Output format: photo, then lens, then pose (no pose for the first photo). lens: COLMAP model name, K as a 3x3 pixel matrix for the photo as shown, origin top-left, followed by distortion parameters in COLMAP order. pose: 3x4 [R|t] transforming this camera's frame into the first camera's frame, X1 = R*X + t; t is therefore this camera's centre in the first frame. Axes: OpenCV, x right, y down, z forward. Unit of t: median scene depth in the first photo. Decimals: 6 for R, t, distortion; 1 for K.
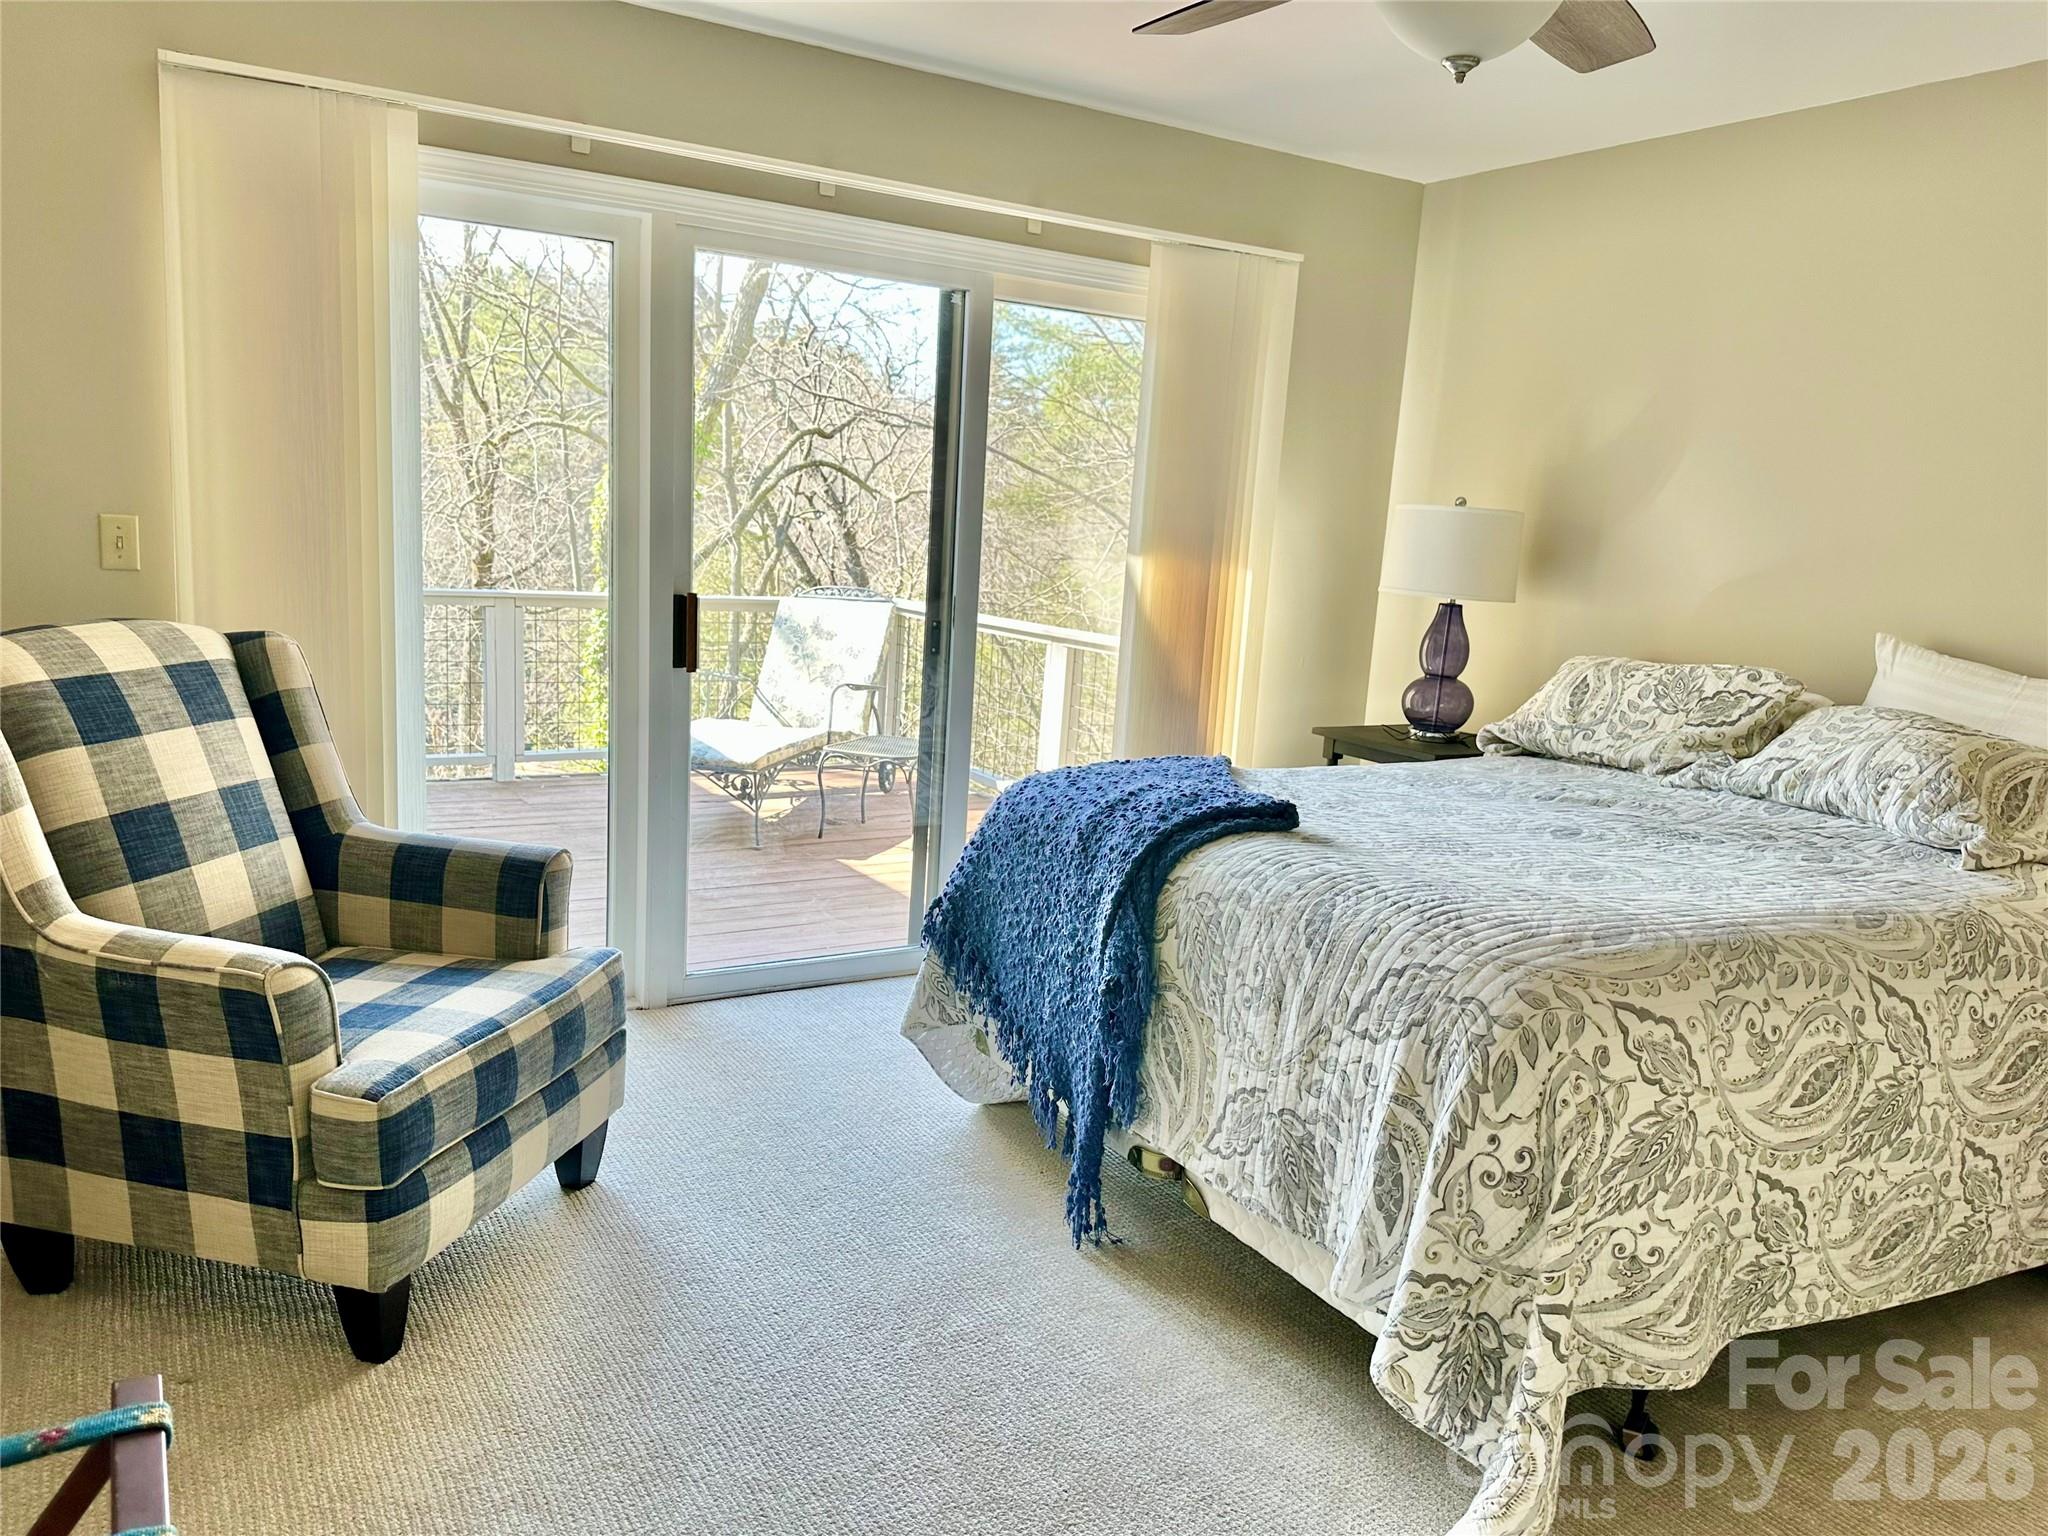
lens RADIAL K [[1480.4, 0, 1042.8], [0, 1480.4, 769.9], [0, 0, 1]] dist [0.042193, -0.053838]
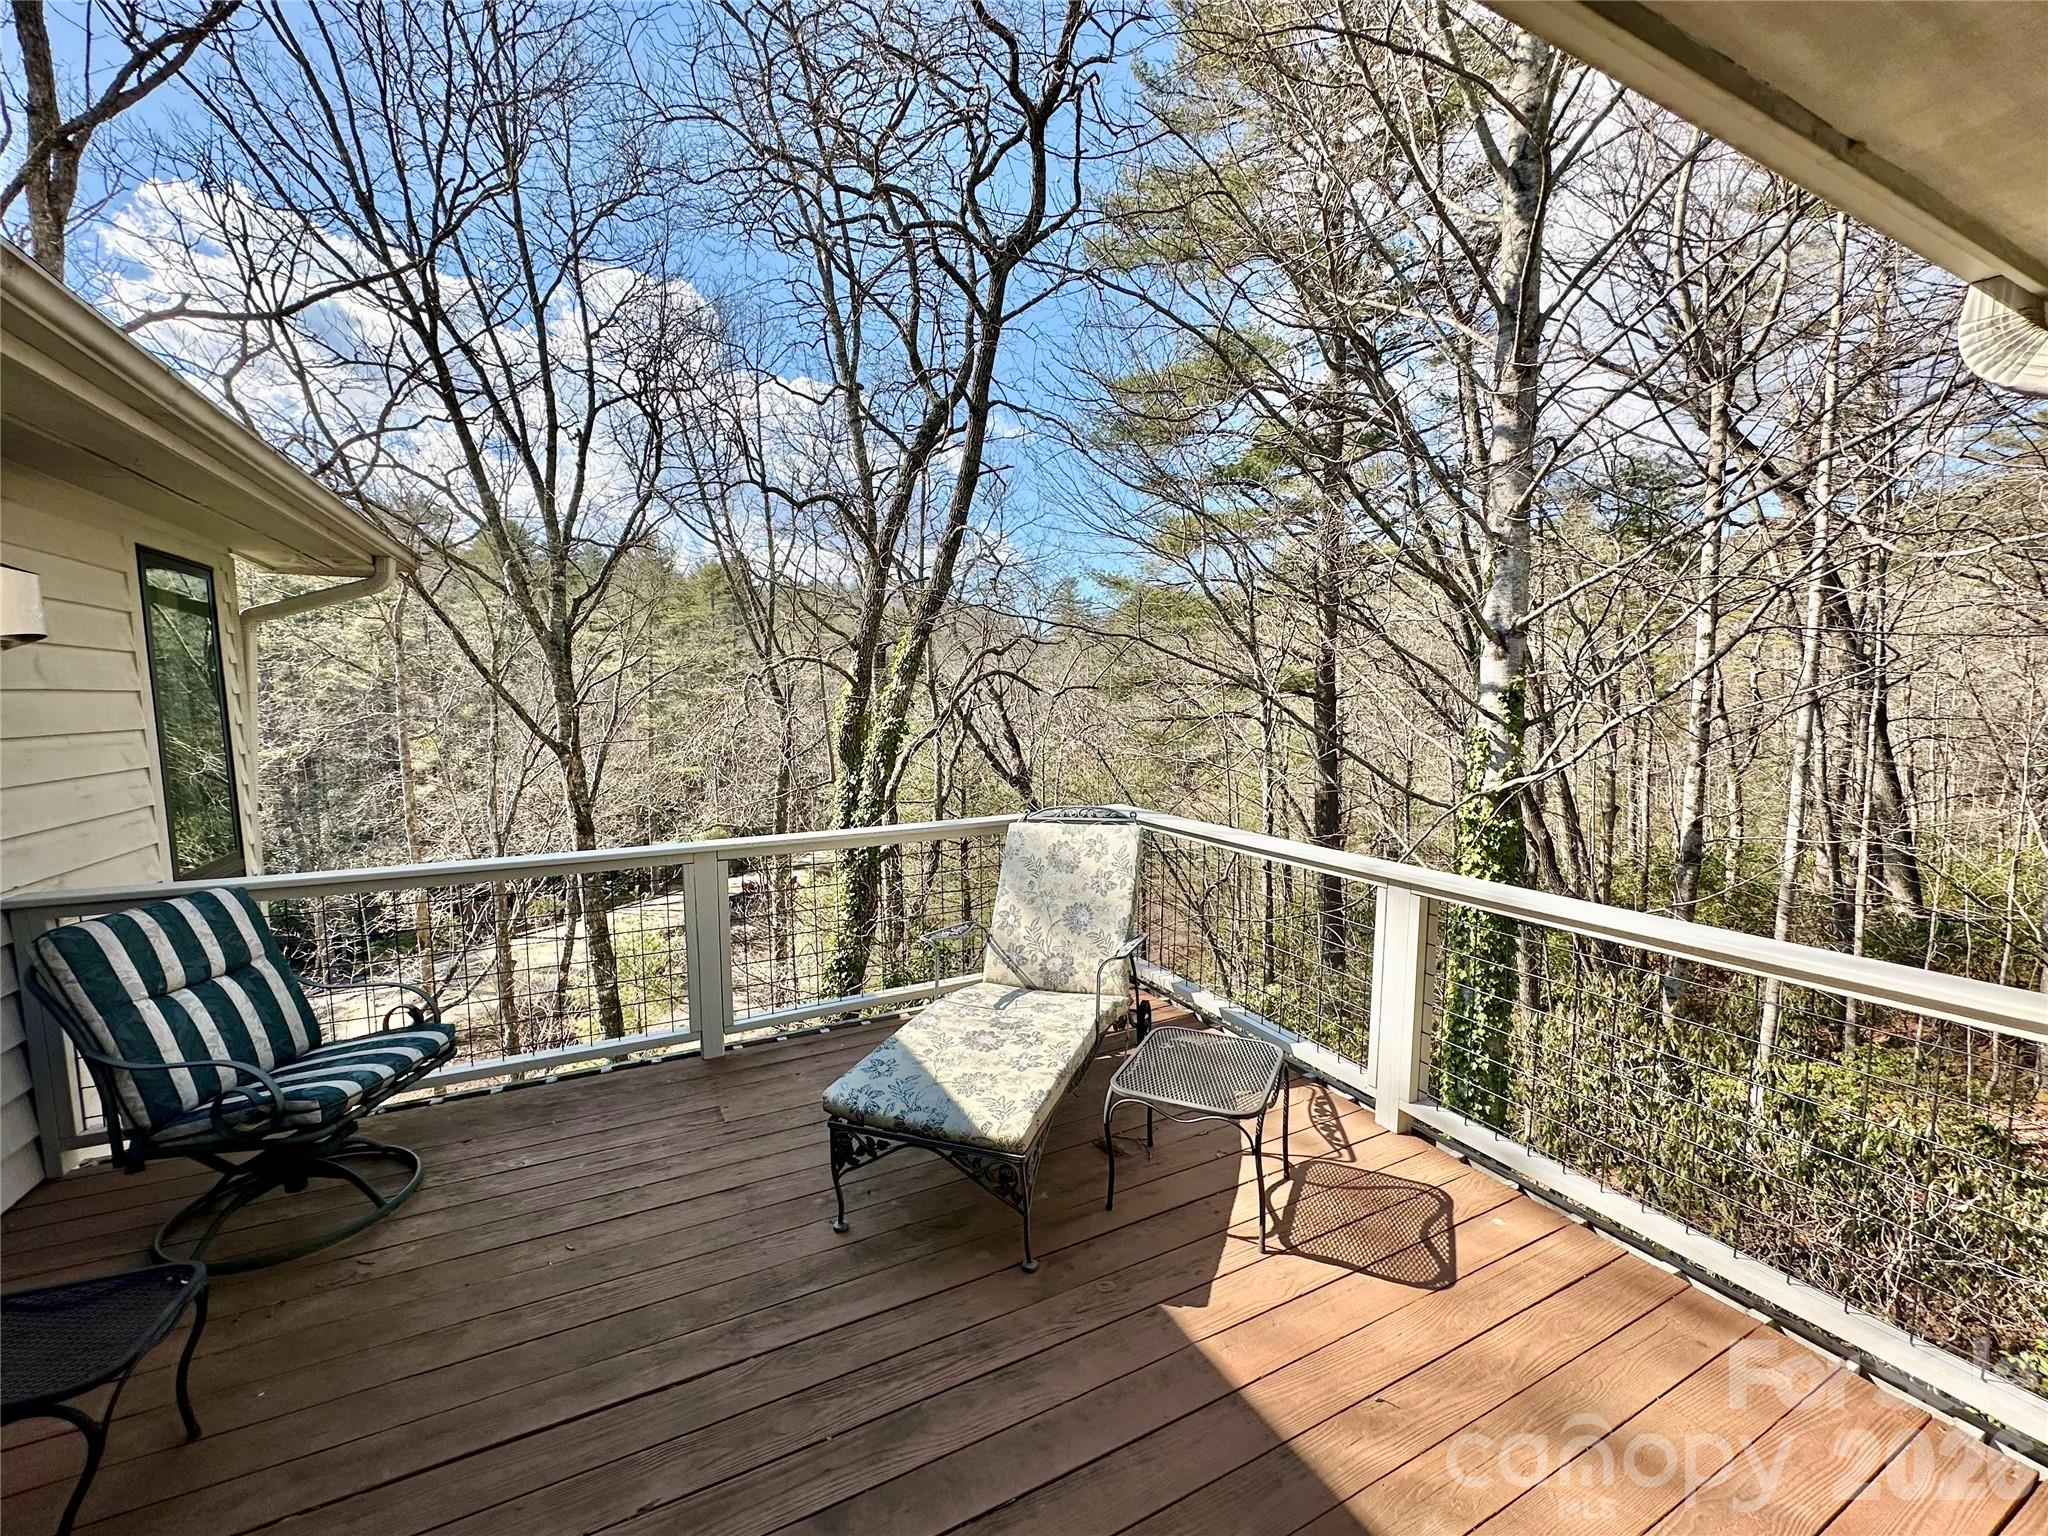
lens RADIAL K [[820.8, 0, 1019.5], [0, 820.8, 768.5], [0, 0, 1]] dist [-0.006506, 0.001771]
pose [[0.993785, -0.056546, -0.095888, -0.046628], [0.048745, 0.995454, -0.081830, -0.042187], [0.100079, 0.076647, 0.992023, 0.194784]]
